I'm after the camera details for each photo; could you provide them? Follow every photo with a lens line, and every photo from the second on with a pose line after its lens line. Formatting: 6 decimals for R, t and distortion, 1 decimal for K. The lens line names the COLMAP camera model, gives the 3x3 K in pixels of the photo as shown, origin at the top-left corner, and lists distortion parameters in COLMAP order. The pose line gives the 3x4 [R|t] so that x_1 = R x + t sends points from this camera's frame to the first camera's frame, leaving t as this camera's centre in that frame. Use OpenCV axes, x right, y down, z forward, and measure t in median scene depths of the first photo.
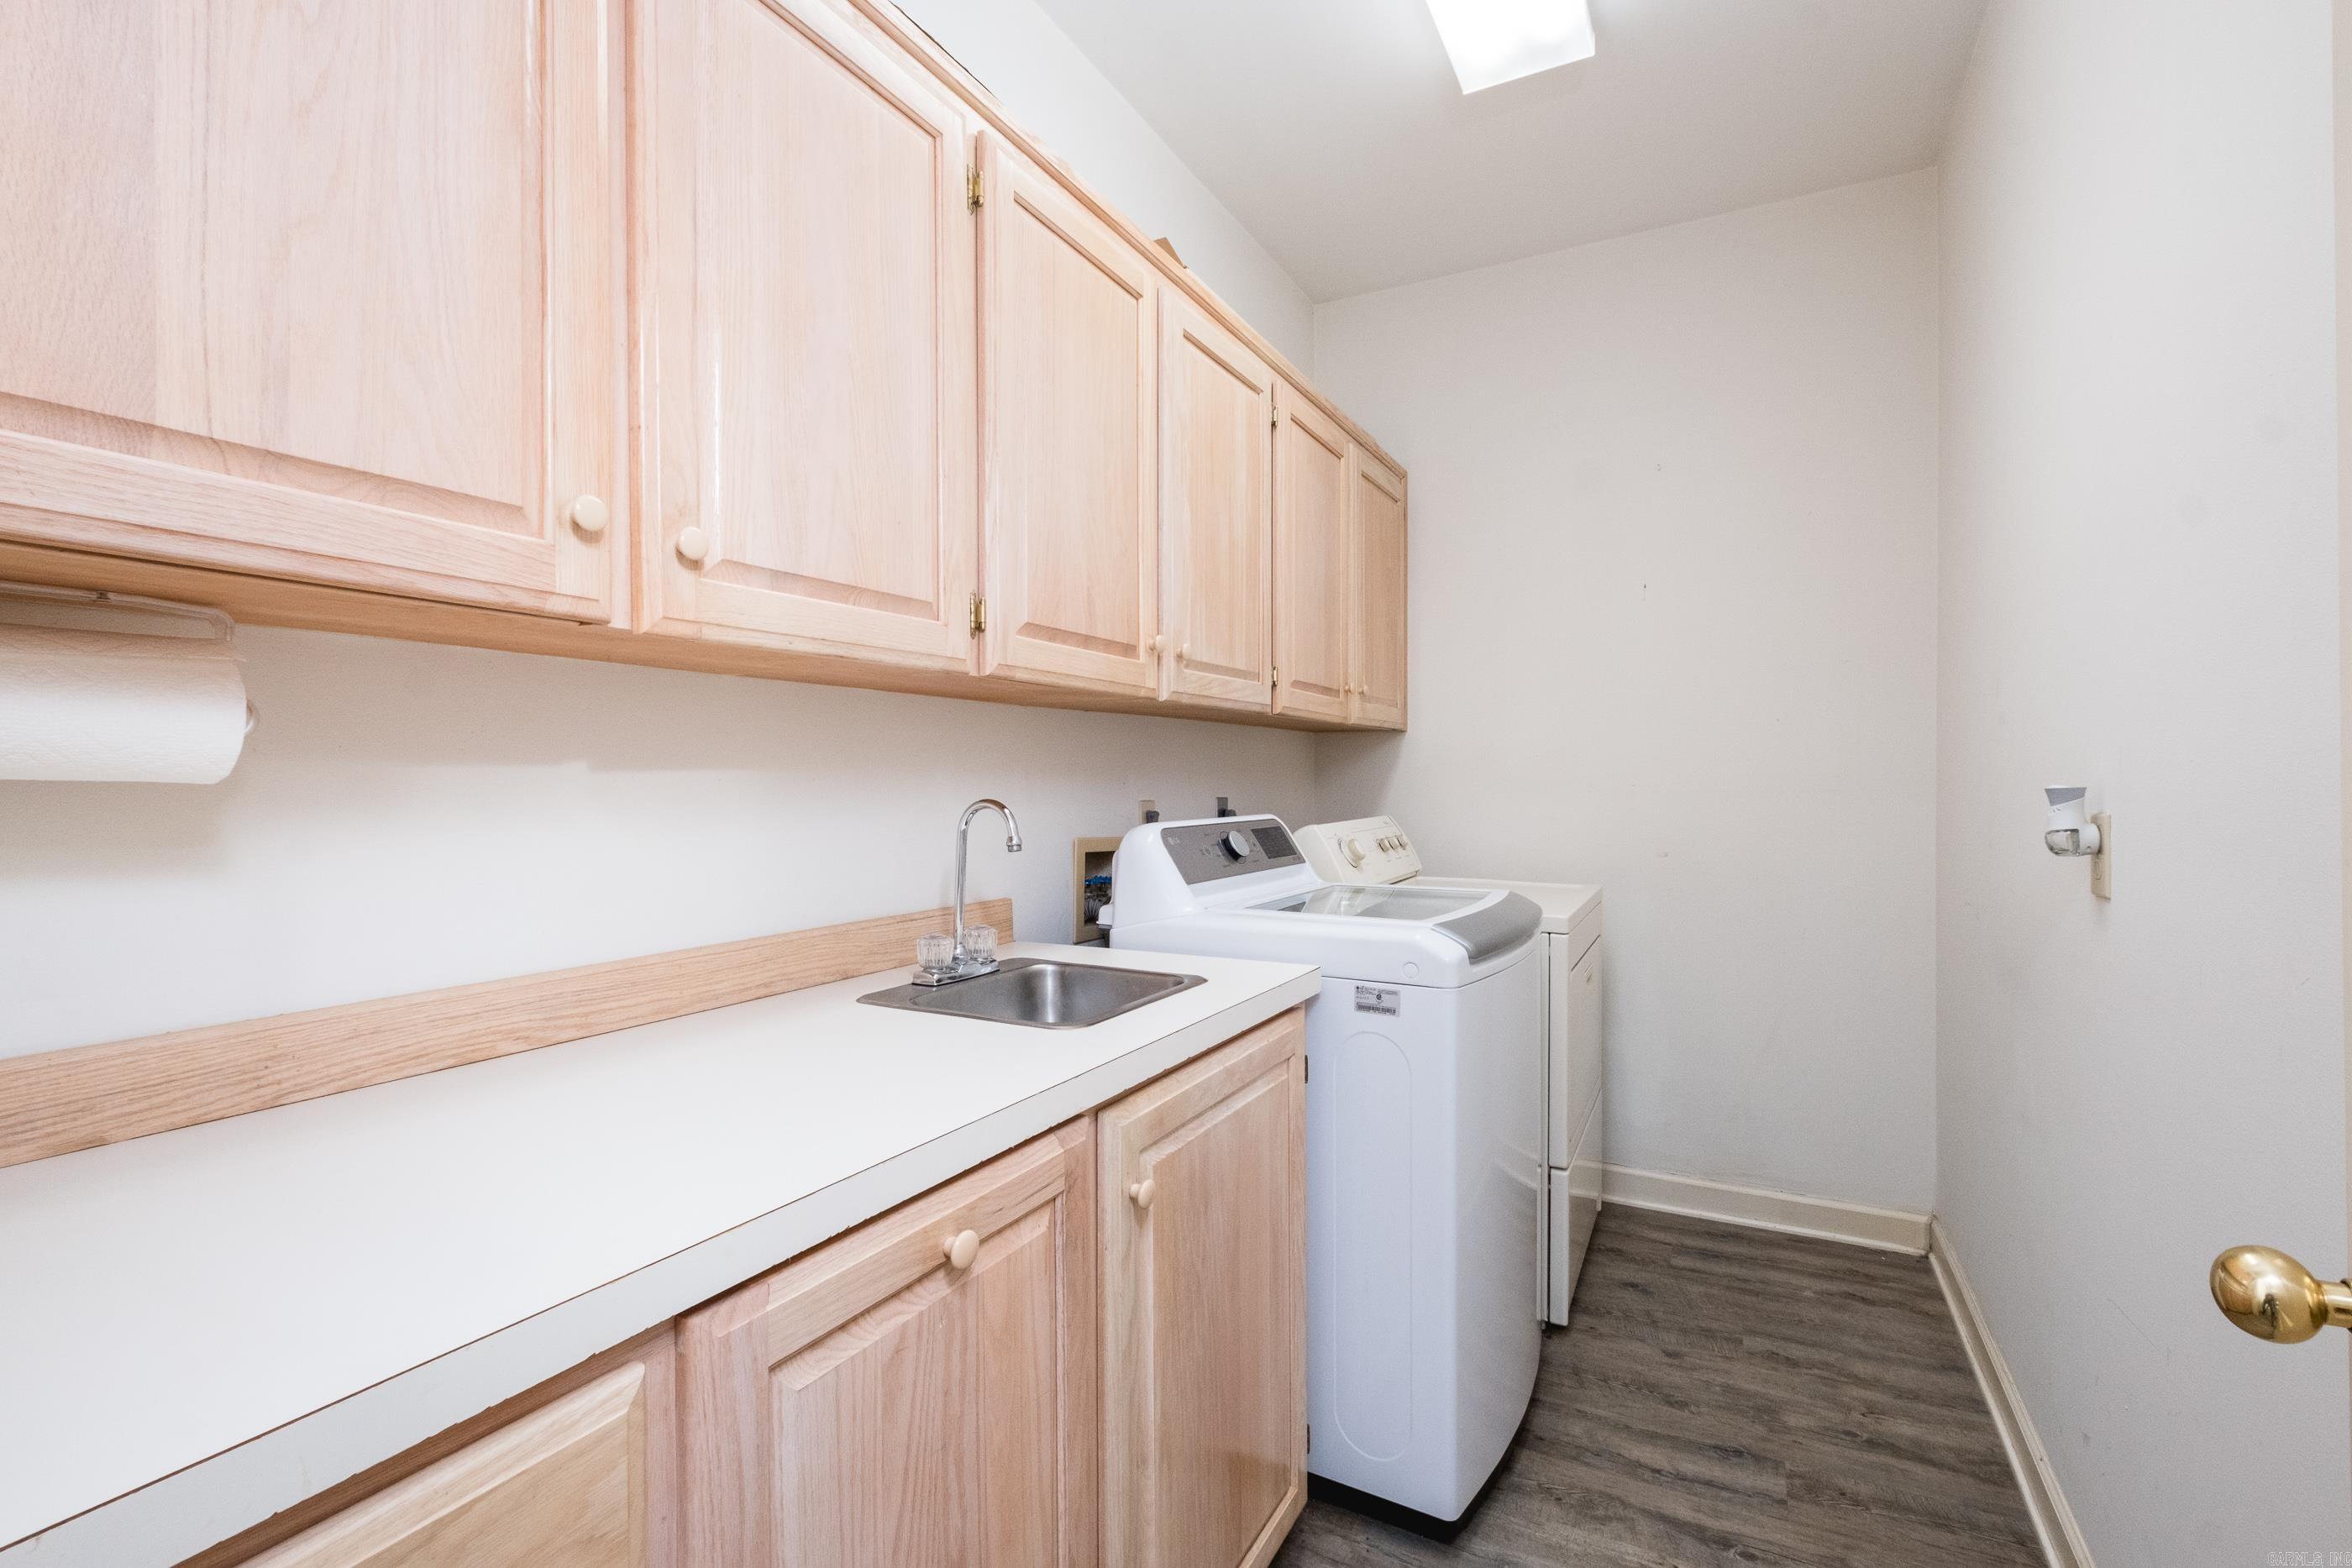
lens RADIAL K [[1016.4, 0, 1186.5], [0, 1016.4, 761.9], [0, 0, 1]] dist [0.003356, -0.002952]
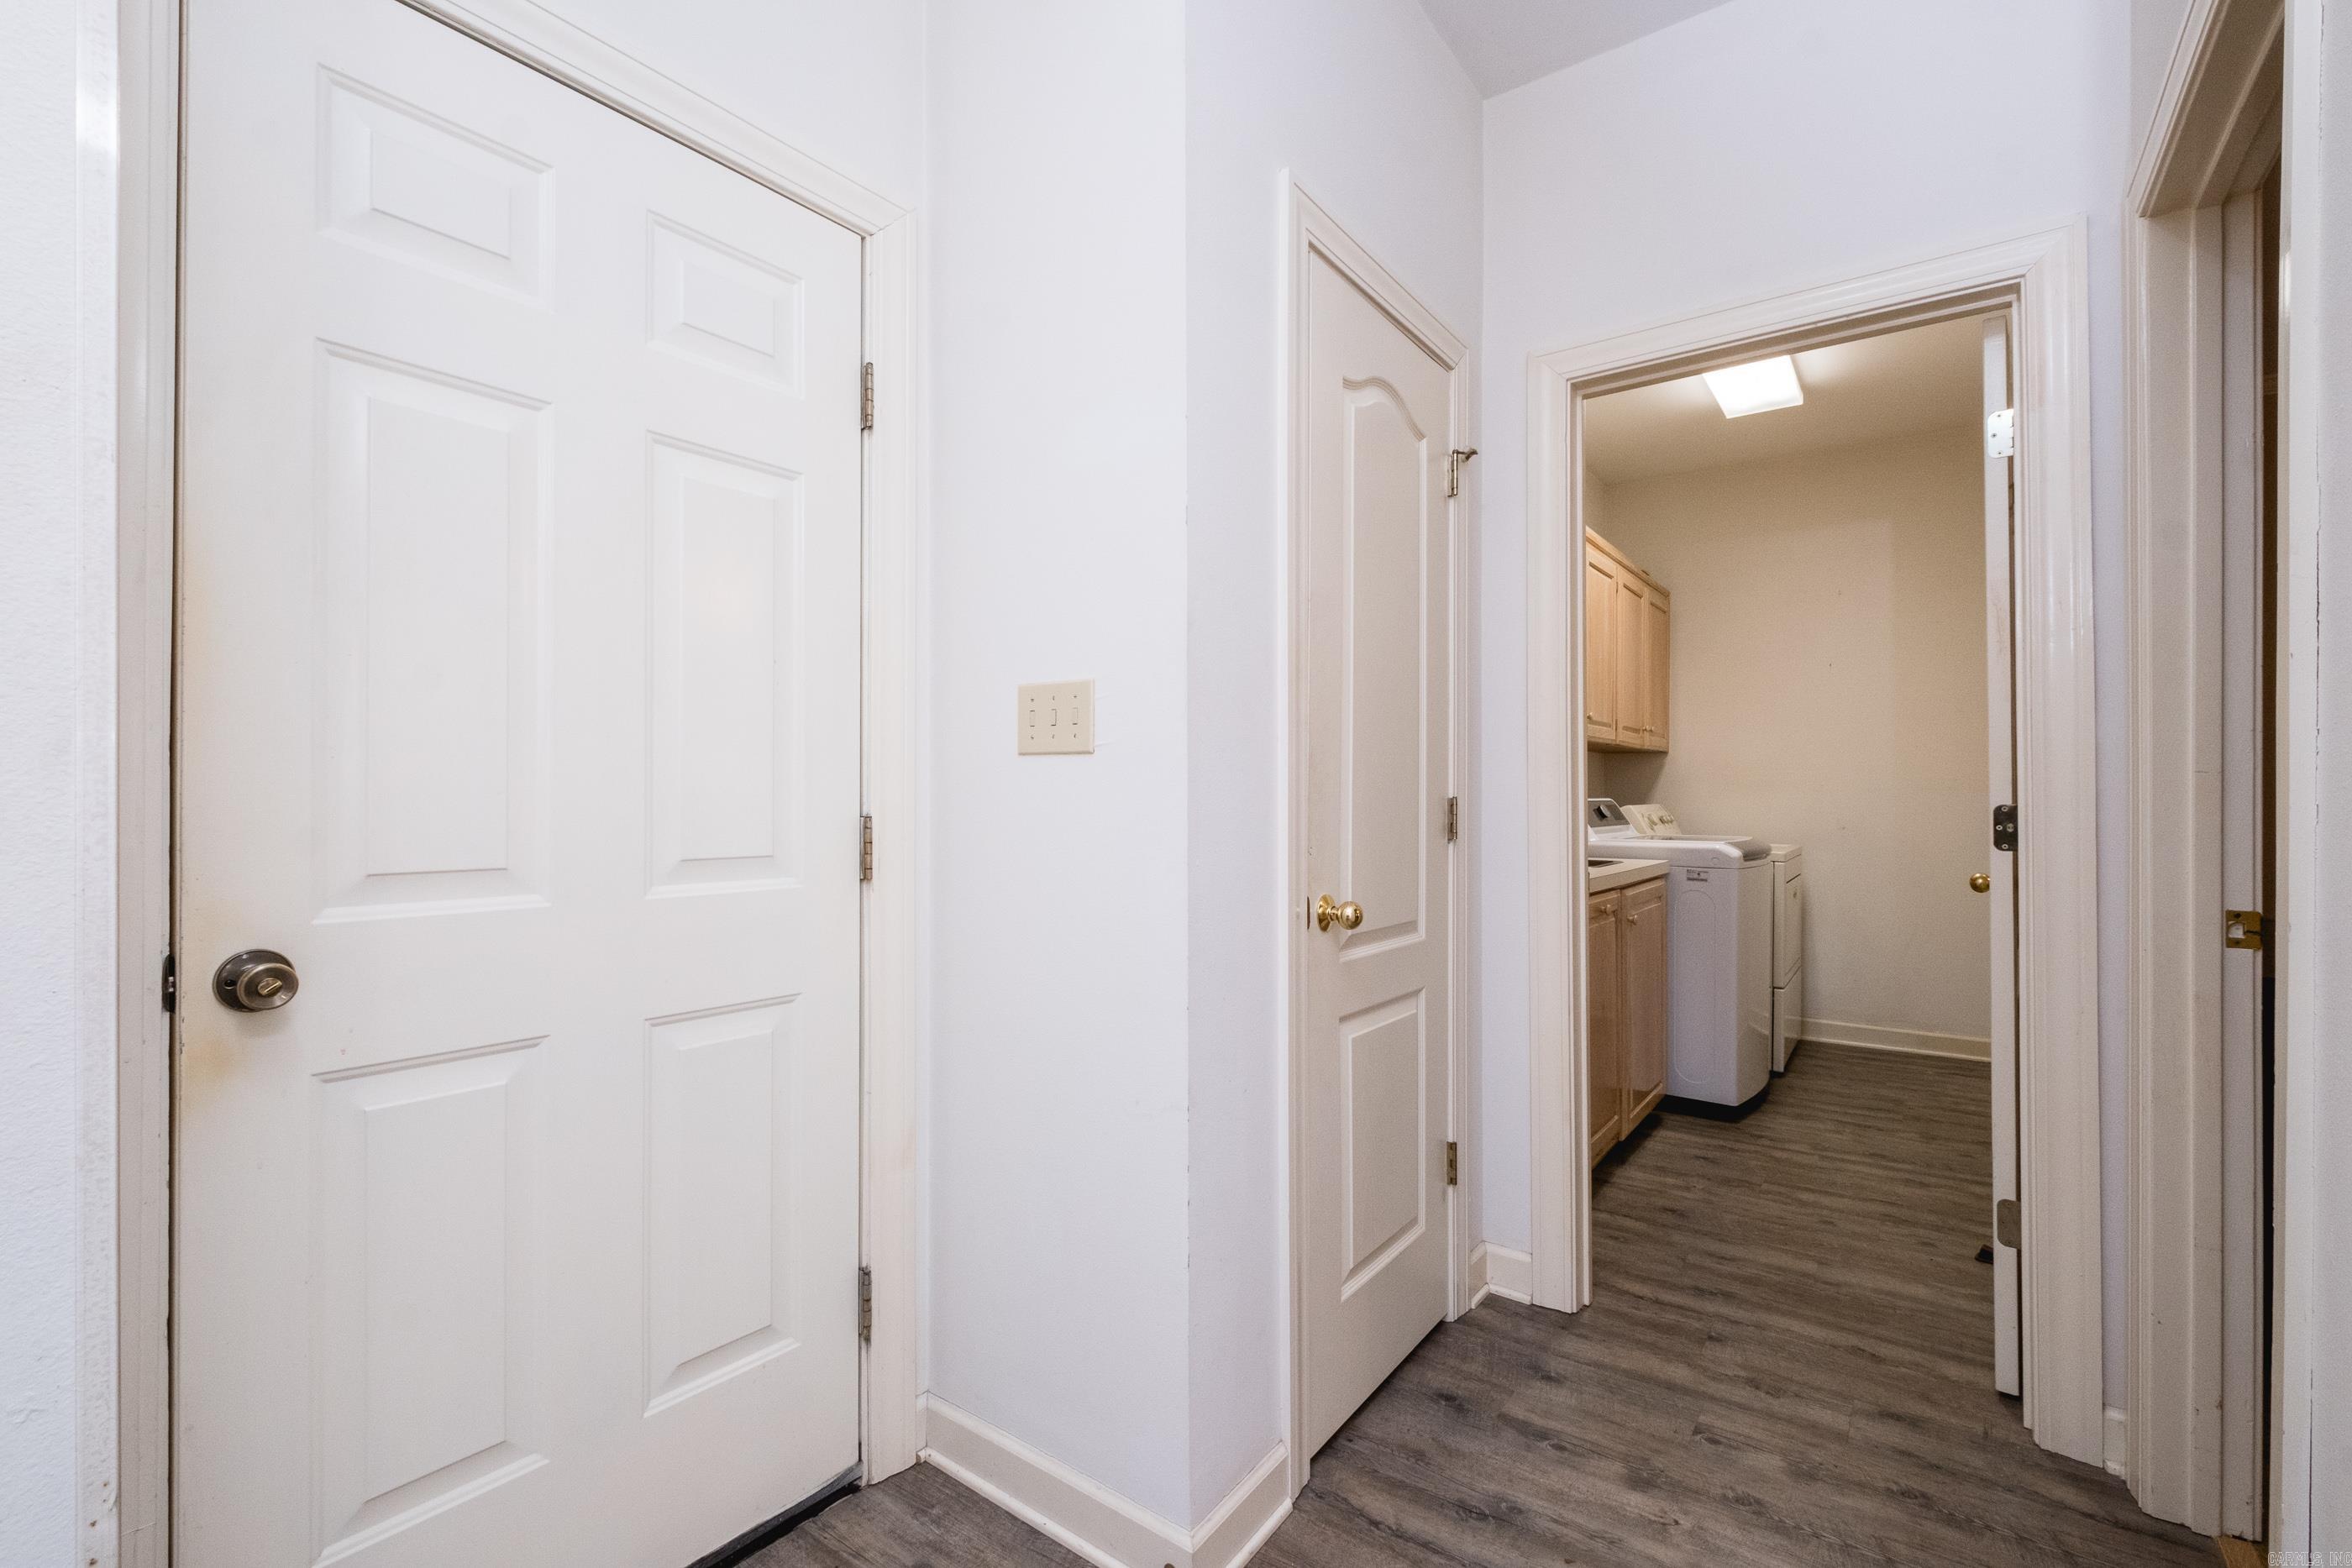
lens RADIAL K [[1016.4, 0, 1161.4], [0, 1016.4, 772.5], [0, 0, 1]] dist [0.003356, -0.002952]
pose [[0.987669, 0.005212, -0.156467, -0.429115], [-0.005899, 0.999975, -0.003926, 0.017034], [0.156443, 0.004801, 0.987675, -0.948341]]
